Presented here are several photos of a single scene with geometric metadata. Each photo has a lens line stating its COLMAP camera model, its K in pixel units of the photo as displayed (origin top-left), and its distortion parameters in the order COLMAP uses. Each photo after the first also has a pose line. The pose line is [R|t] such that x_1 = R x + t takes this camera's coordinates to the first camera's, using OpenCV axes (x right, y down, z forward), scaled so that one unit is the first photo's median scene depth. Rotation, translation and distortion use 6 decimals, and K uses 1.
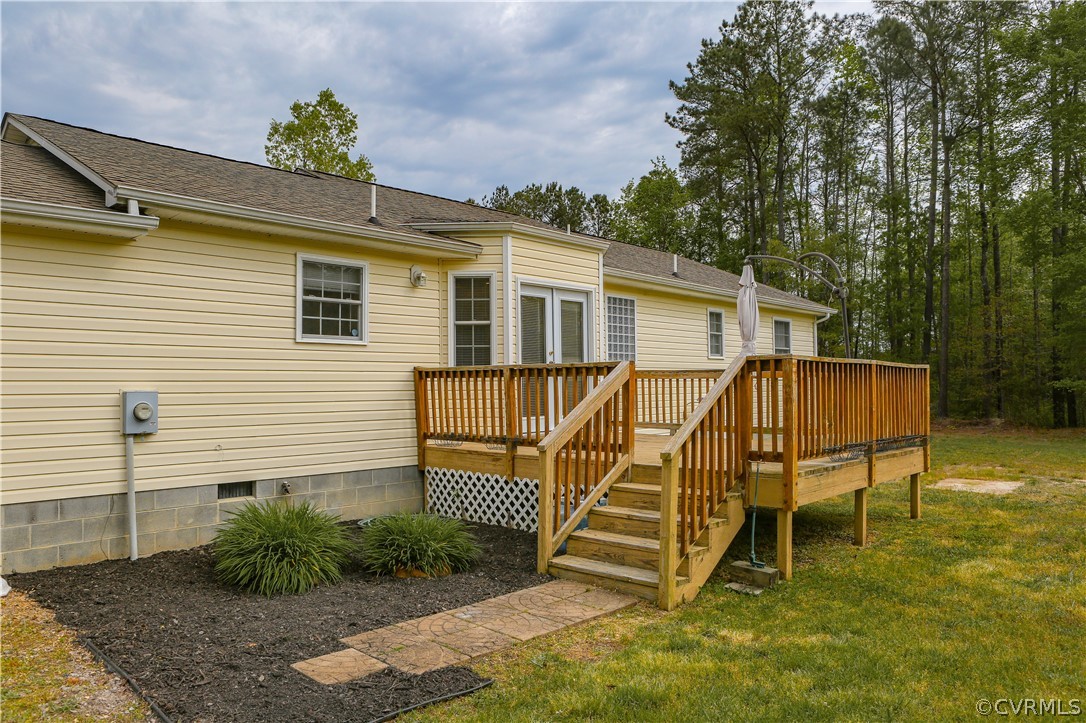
lens RADIAL K [[744.5, 0, 543.0], [0, 744.5, 361.5], [0, 0, 1]] dist [-0.109855, 0.084032]
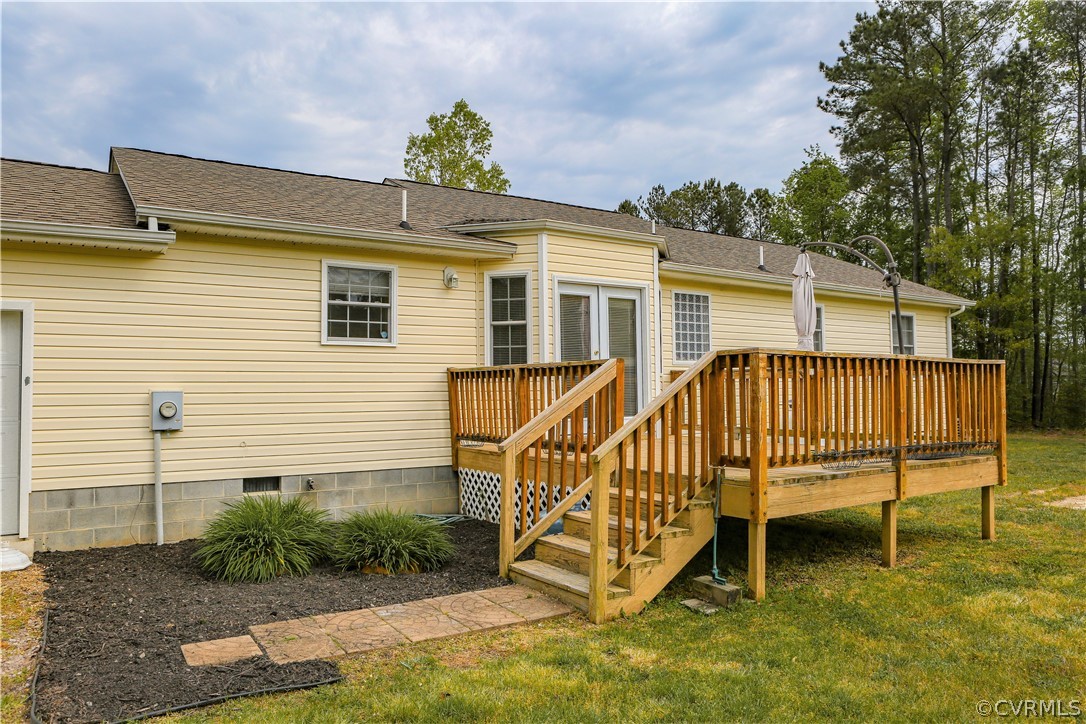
lens RADIAL K [[753.7, 0, 543.0], [0, 753.7, 362.0], [0, 0, 1]] dist [-0.105351, 0.076716]
pose [[0.973635, -0.010434, -0.227871, 0.207456], [0.009346, 0.999939, -0.005855, 0.007271], [0.227919, 0.003571, 0.973674, 0.039153]]
